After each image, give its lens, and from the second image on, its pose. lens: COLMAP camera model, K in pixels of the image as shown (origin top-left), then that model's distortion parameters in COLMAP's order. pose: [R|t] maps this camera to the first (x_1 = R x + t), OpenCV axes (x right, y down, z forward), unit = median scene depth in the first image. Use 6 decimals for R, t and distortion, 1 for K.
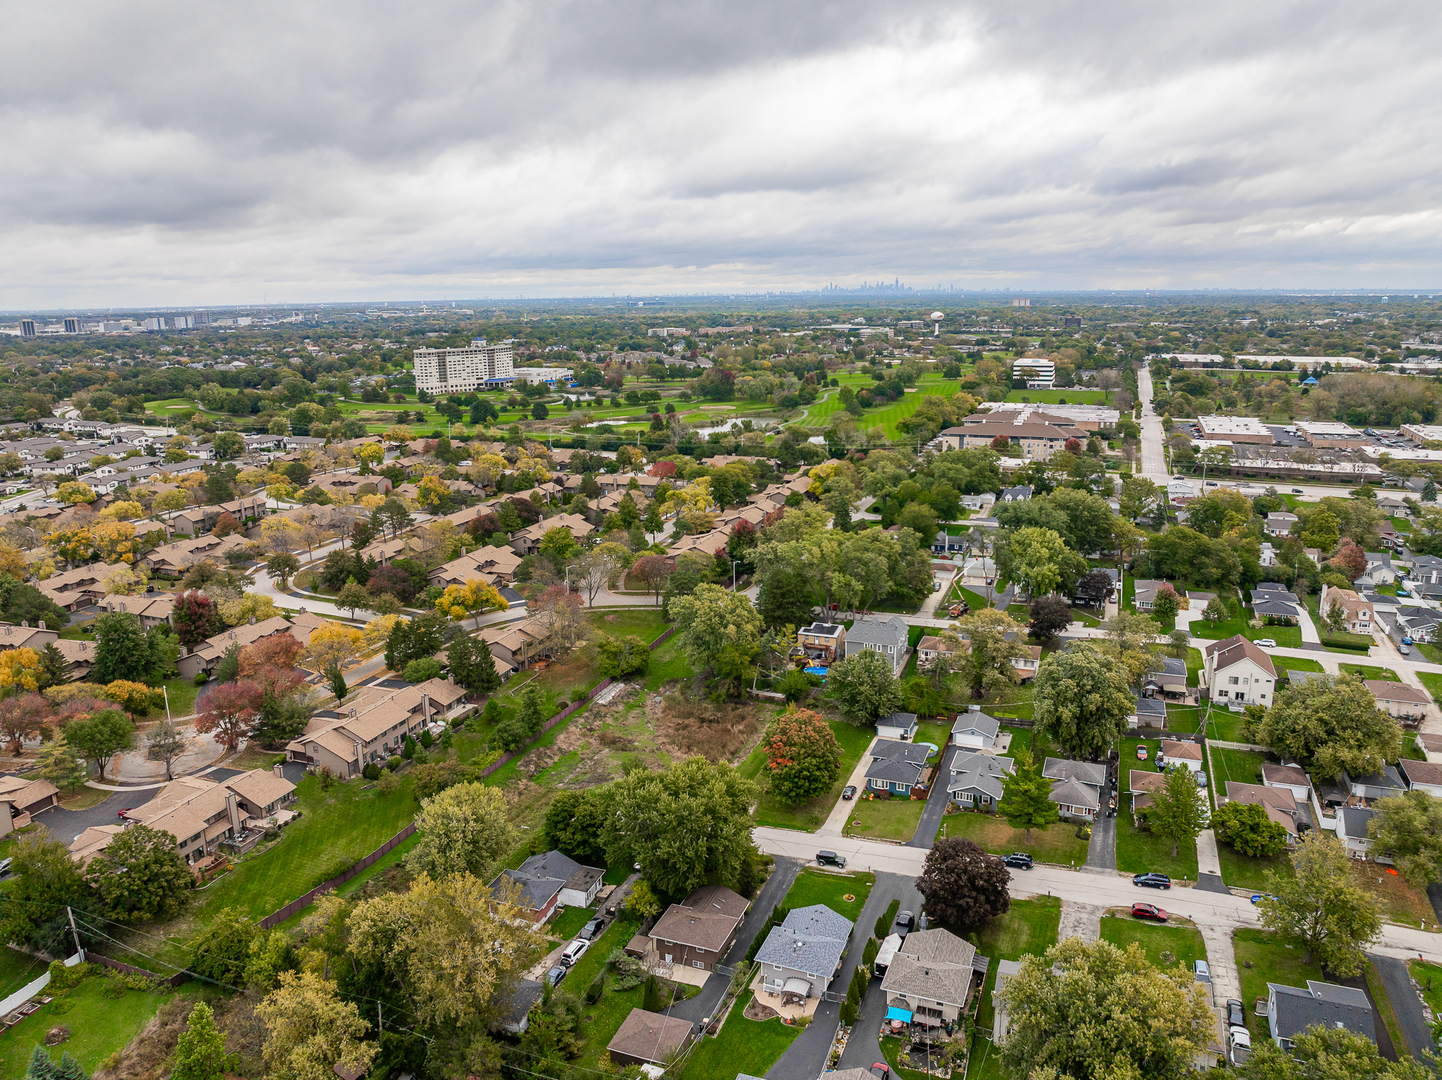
lens RADIAL K [[1032.0, 0, 717.8], [0, 1032.0, 531.0], [0, 0, 1]] dist [-0.033245, -0.003921]
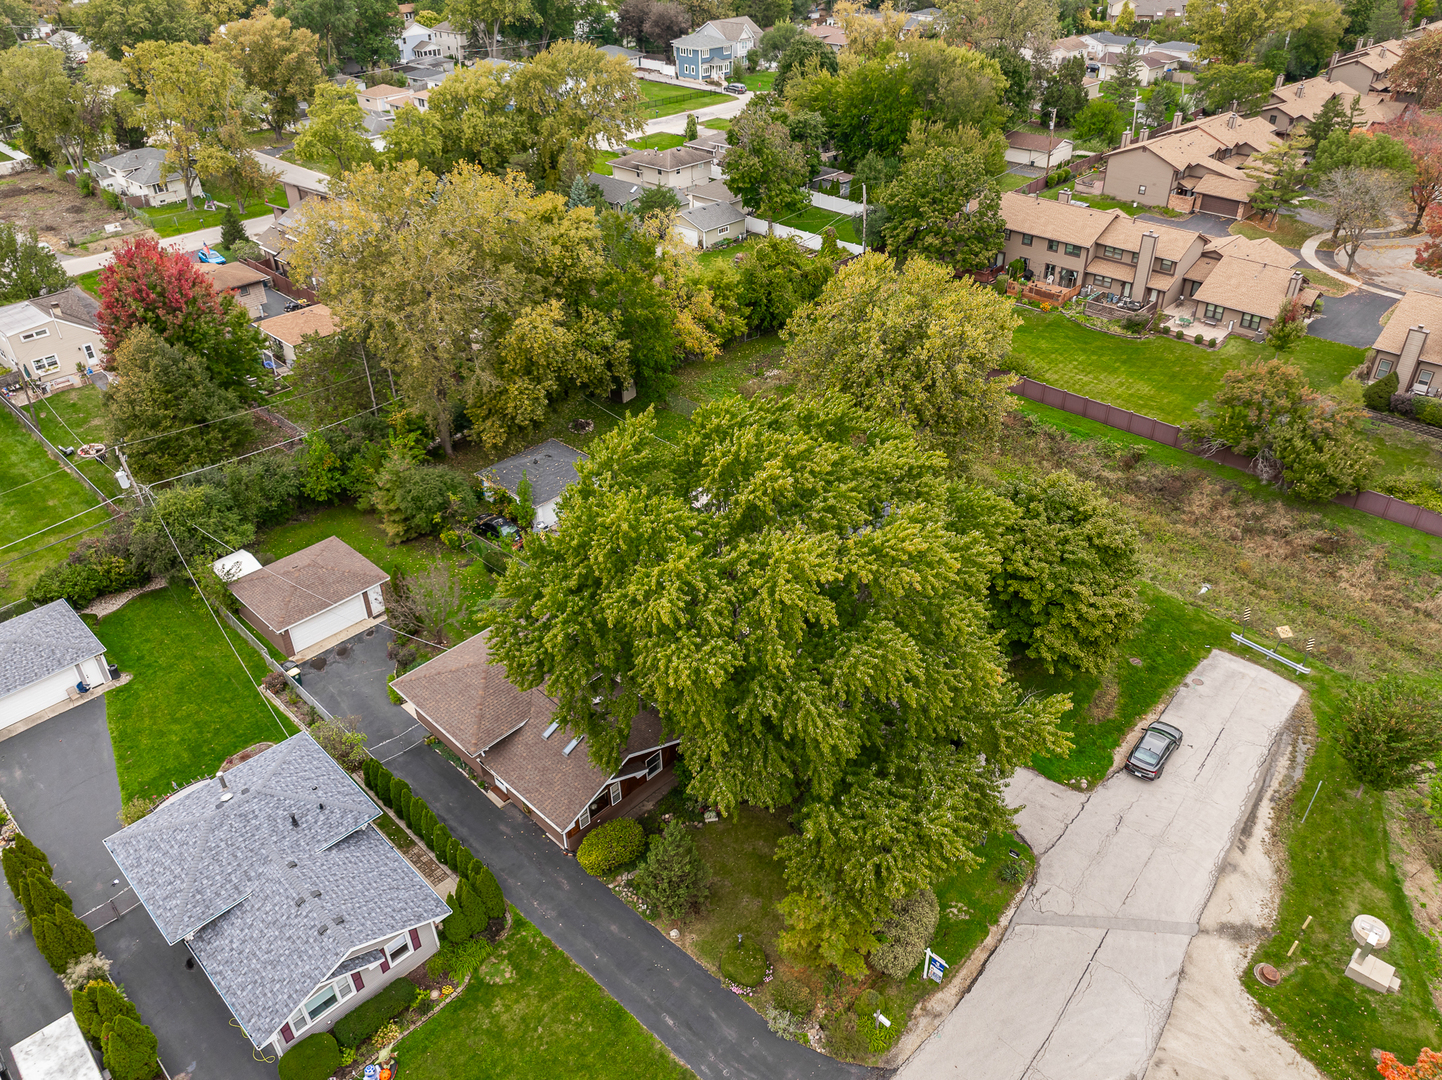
lens RADIAL K [[1032.0, 0, 717.8], [0, 1032.0, 531.0], [0, 0, 1]] dist [-0.033245, -0.003921]
pose [[-0.382031, 0.522114, -0.762528, 0.217640], [-0.196915, 0.760175, 0.619159, 0.070104], [0.902927, 0.386691, -0.187598, 1.078712]]
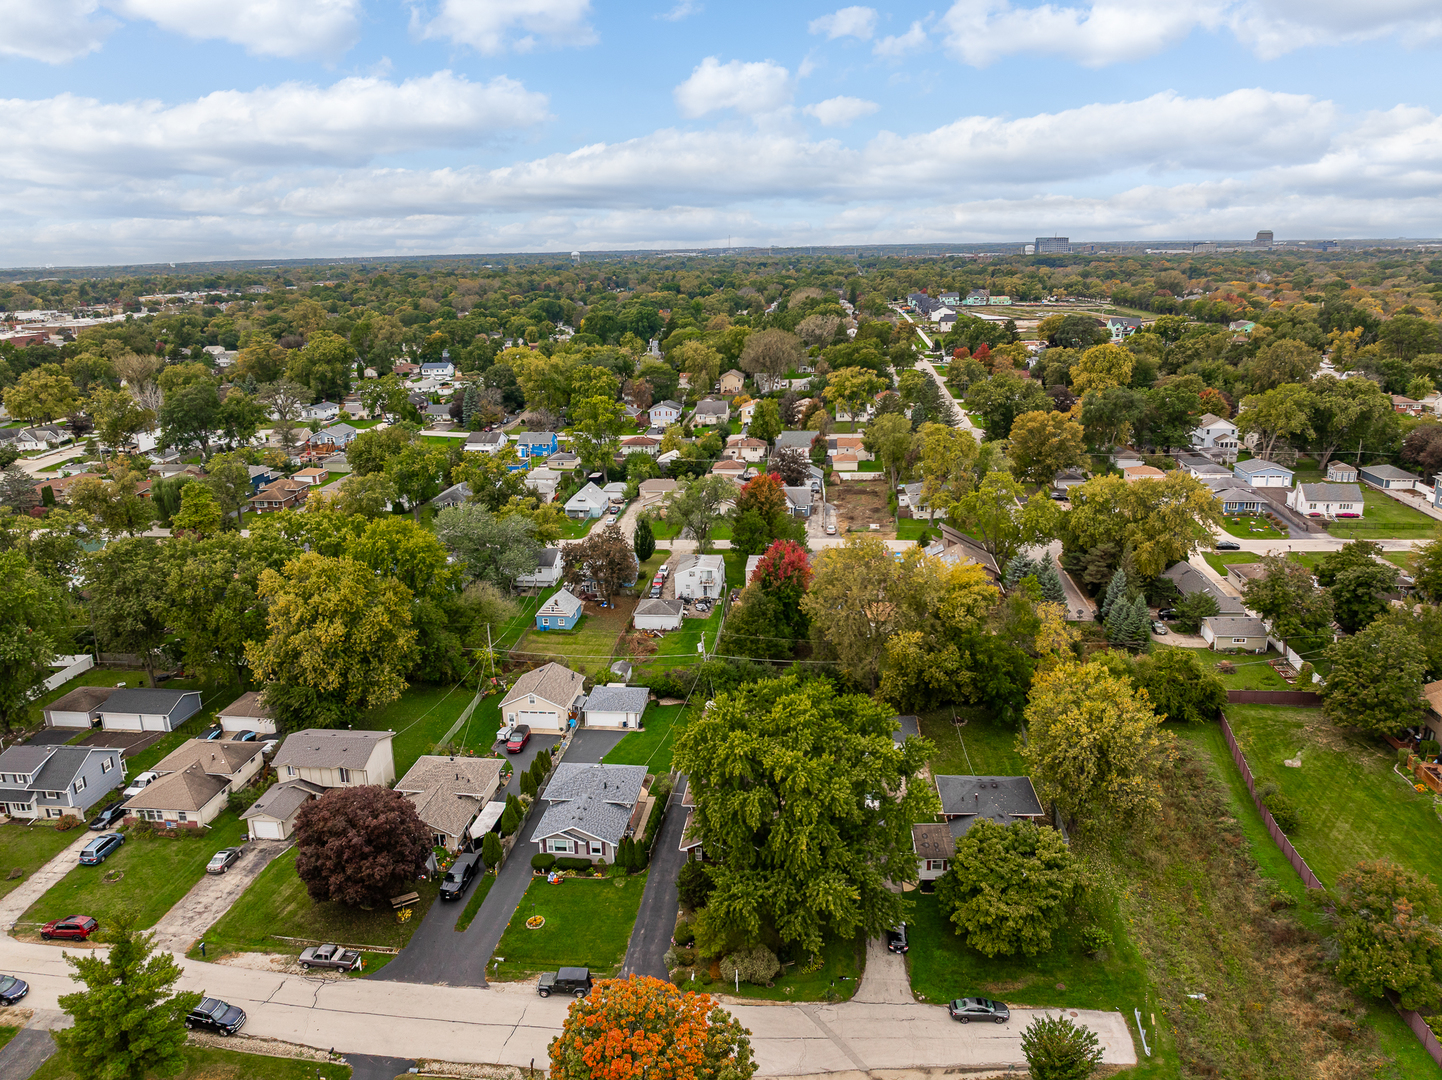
lens RADIAL K [[1032.0, 0, 717.8], [0, 1032.0, 531.0], [0, 0, 1]] dist [-0.033245, -0.003921]
pose [[-0.967185, 0.104778, -0.231463, 0.145788], [-0.019845, 0.877069, 0.479954, -0.160528], [0.253298, 0.468797, -0.846209, 1.502495]]
